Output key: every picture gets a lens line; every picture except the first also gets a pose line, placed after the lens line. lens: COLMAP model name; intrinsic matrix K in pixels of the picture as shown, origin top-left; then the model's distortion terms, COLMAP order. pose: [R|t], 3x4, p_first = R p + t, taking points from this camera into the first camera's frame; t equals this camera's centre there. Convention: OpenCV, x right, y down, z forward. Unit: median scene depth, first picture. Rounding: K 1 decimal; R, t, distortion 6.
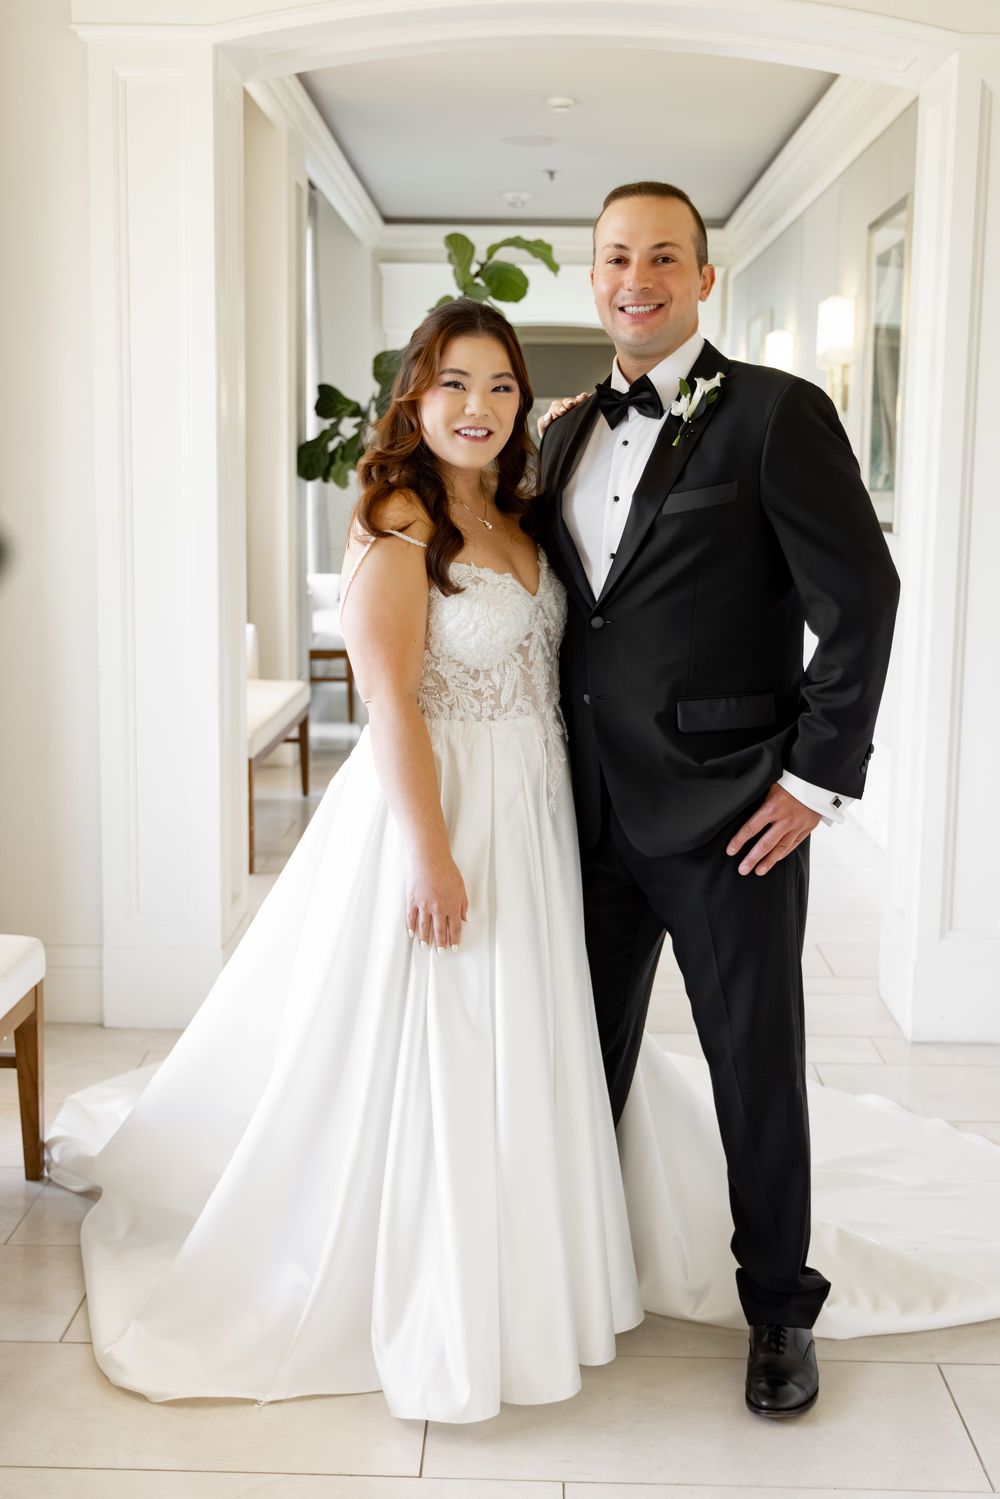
lens RADIAL K [[1889.4, 0, 491.7], [0, 1889.4, 746.9], [0, 0, 1]] dist [-0.031156, 0.000000]
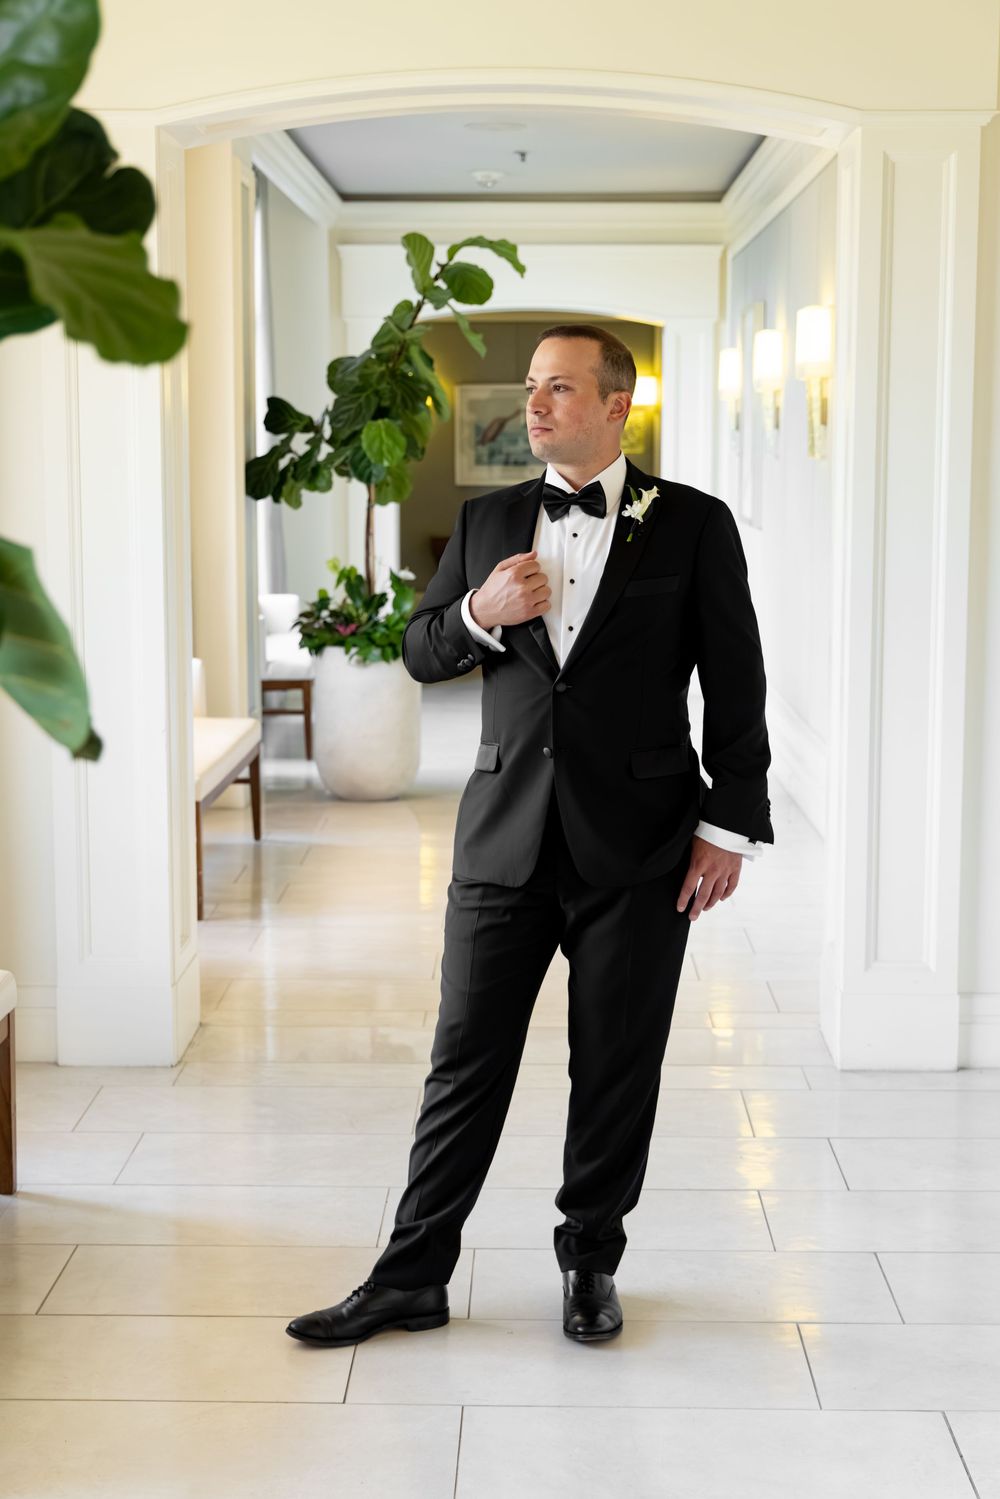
lens RADIAL K [[2419.1, 0, 513.2], [0, 2419.1, 747.6], [0, 0, 1]] dist [-0.039068, 0.000000]
pose [[0.999935, -0.011292, 0.001708, 0.025244], [0.011312, 0.999863, -0.012044, -0.003646], [-0.001572, 0.012063, 0.999926, -0.190315]]
